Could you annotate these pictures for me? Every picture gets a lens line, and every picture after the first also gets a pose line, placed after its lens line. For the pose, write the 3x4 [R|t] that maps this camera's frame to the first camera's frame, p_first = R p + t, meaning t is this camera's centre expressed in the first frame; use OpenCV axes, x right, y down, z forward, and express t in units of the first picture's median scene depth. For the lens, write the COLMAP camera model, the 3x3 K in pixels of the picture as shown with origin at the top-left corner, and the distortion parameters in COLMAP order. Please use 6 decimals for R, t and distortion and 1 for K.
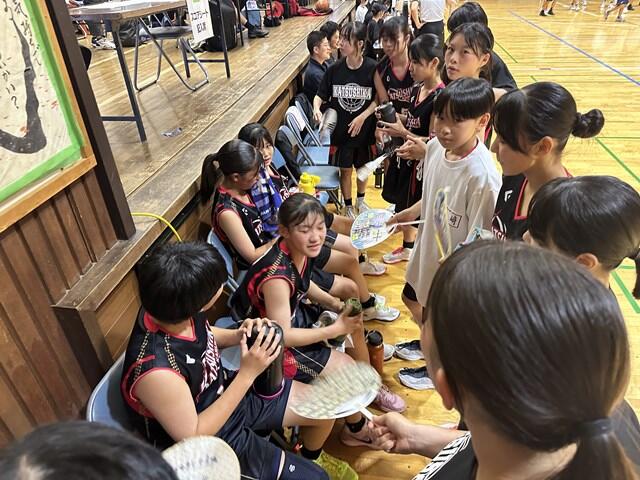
lens RADIAL K [[447.4, 0, 320.0], [0, 447.4, 240.0], [0, 0, 1]] dist [0.010780, -0.003528]
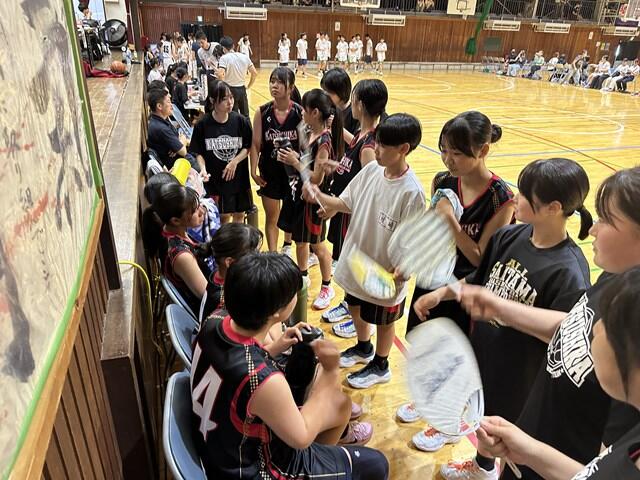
lens RADIAL K [[447.4, 0, 320.0], [0, 447.4, 240.0], [0, 0, 1]] dist [0.010780, -0.003528]
pose [[0.892321, -0.145414, 0.427338, -0.308566], [0.197404, 0.977076, -0.079719, 0.040290], [-0.405949, 0.155493, 0.900570, -0.015962]]
